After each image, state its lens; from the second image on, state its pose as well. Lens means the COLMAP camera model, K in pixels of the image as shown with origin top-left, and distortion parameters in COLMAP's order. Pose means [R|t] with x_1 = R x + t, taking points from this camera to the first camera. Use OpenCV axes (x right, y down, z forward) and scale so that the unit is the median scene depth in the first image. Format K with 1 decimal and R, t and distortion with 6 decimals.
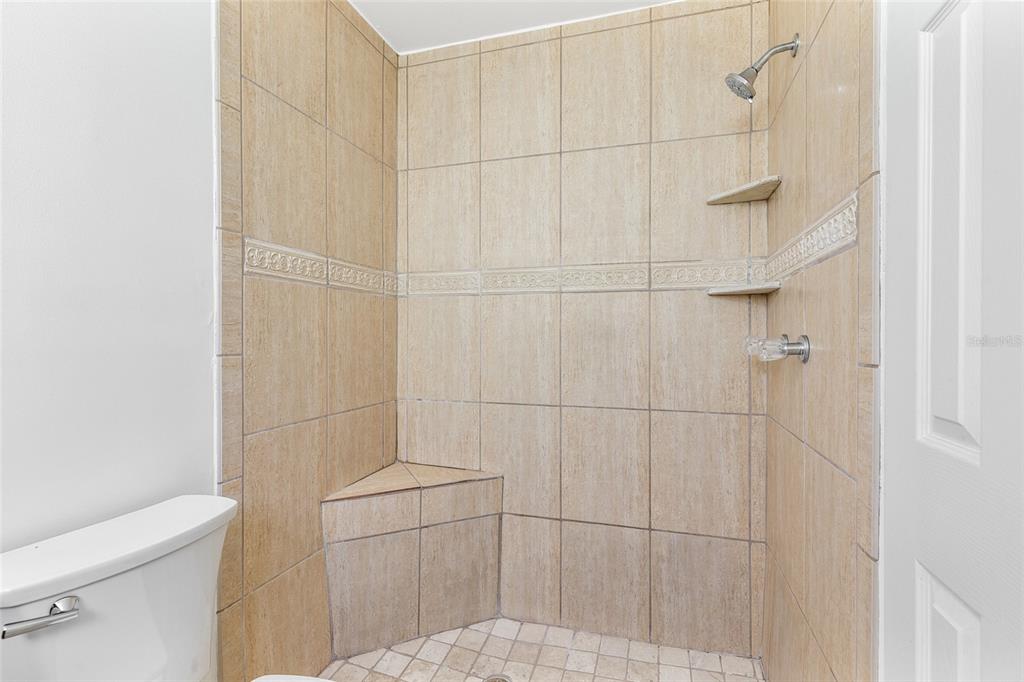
lens RADIAL K [[471.1, 0, 512.4], [0, 471.1, 340.5], [0, 0, 1]] dist [0.000212, -0.000180]
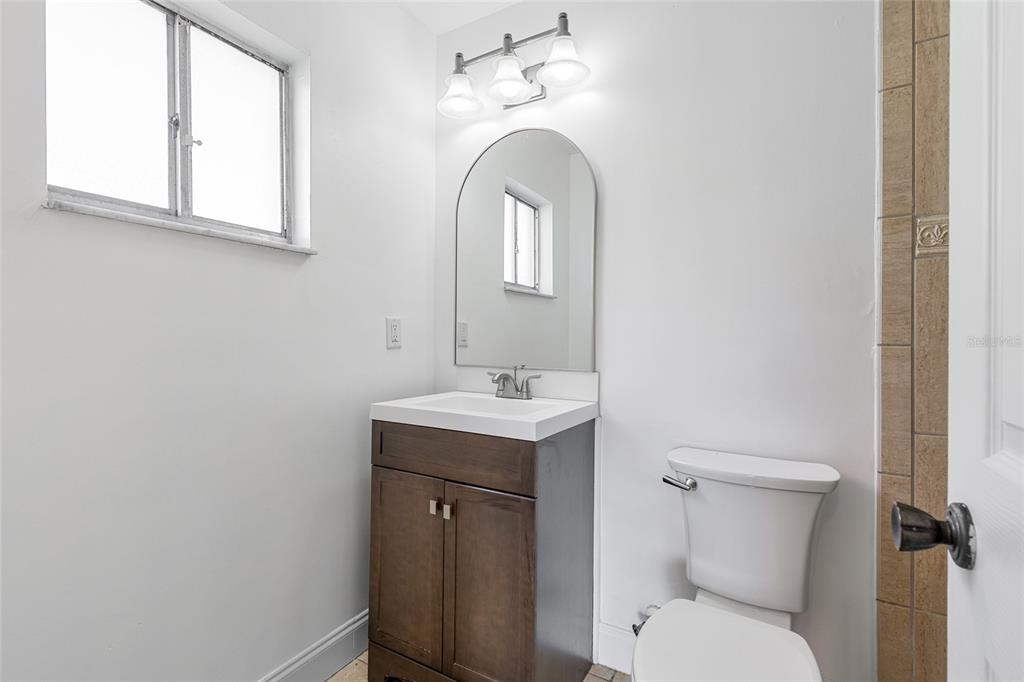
lens RADIAL K [[471.1, 0, 509.7], [0, 471.1, 334.1], [0, 0, 1]] dist [0.000212, -0.000180]
pose [[-0.231599, 0.007166, -0.972785, 0.518950], [-0.007860, 0.999926, 0.009237, 0.005996], [0.972780, 0.009785, -0.231525, 0.450940]]
